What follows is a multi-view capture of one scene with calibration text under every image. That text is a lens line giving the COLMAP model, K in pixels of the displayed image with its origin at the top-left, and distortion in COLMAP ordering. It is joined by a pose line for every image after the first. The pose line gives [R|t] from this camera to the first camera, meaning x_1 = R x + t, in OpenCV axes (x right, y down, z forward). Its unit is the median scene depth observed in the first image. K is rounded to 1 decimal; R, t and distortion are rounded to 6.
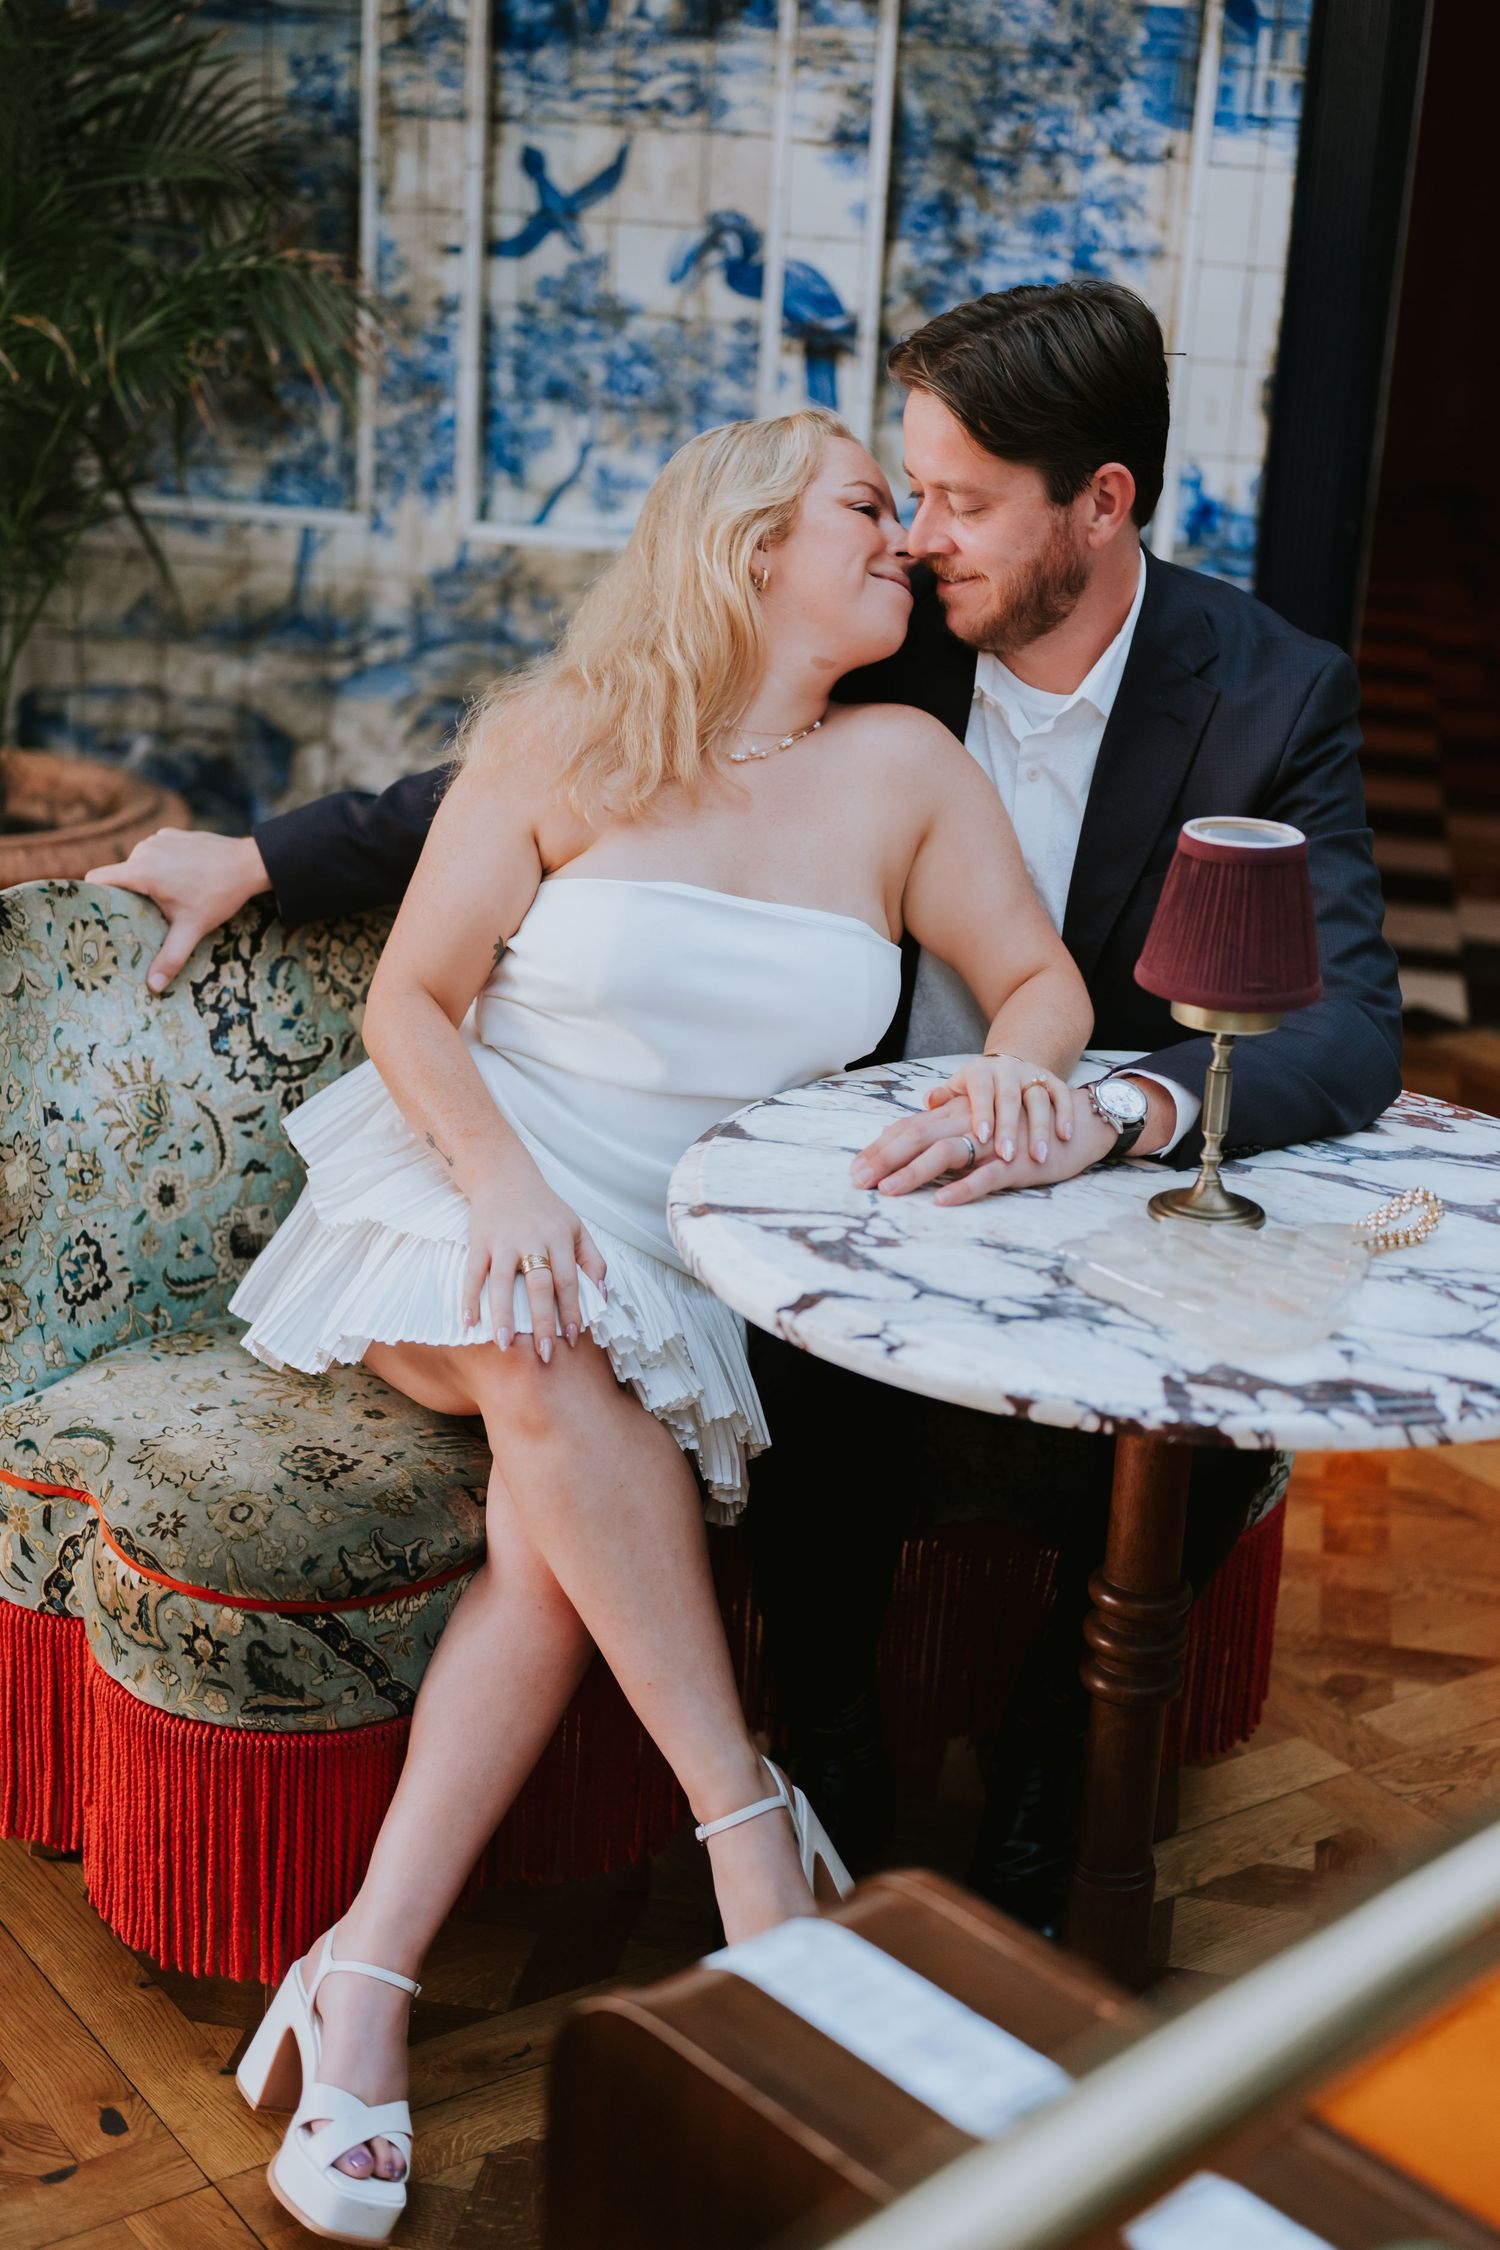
lens RADIAL K [[3137.6, 0, 807.5], [0, 3137.6, 1058.7], [0, 0, 1]] dist [-0.005516, -0.007355]
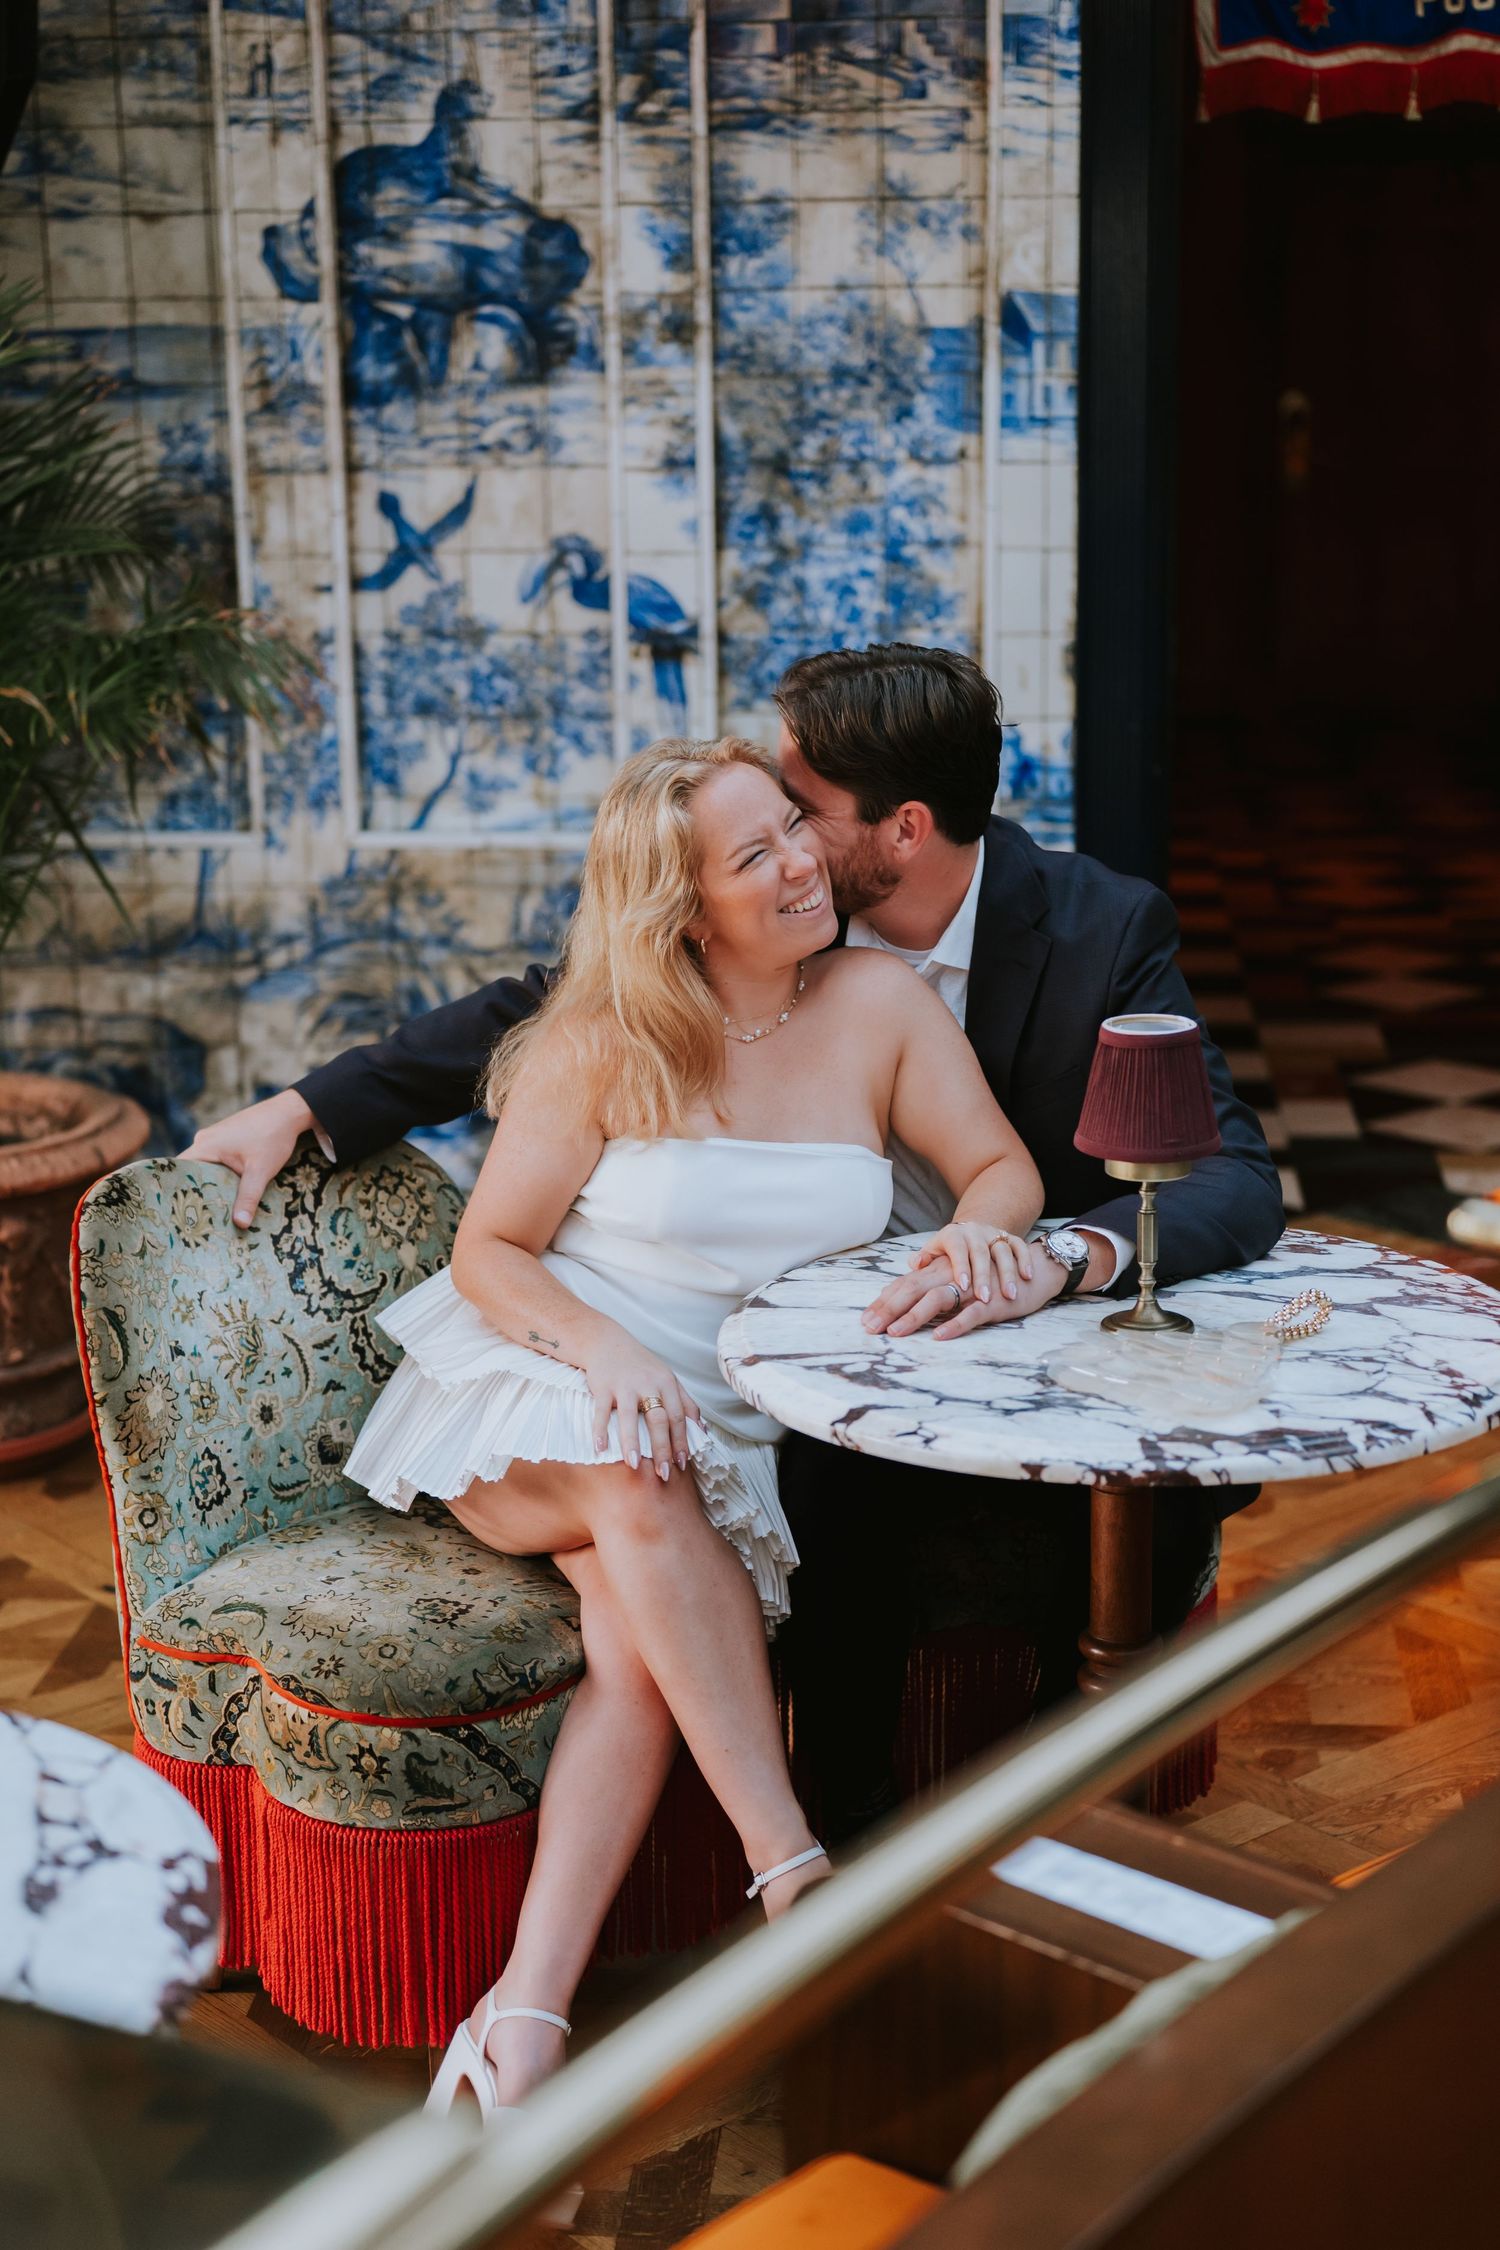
lens RADIAL K [[3137.6, 0, 807.5], [0, 3137.6, 1058.7], [0, 0, 1]] dist [-0.005516, -0.007355]
pose [[0.994260, -0.087915, 0.060971, -0.059804], [0.092758, 0.992326, -0.081766, 0.025478], [-0.053314, 0.086953, 0.994785, -0.203185]]
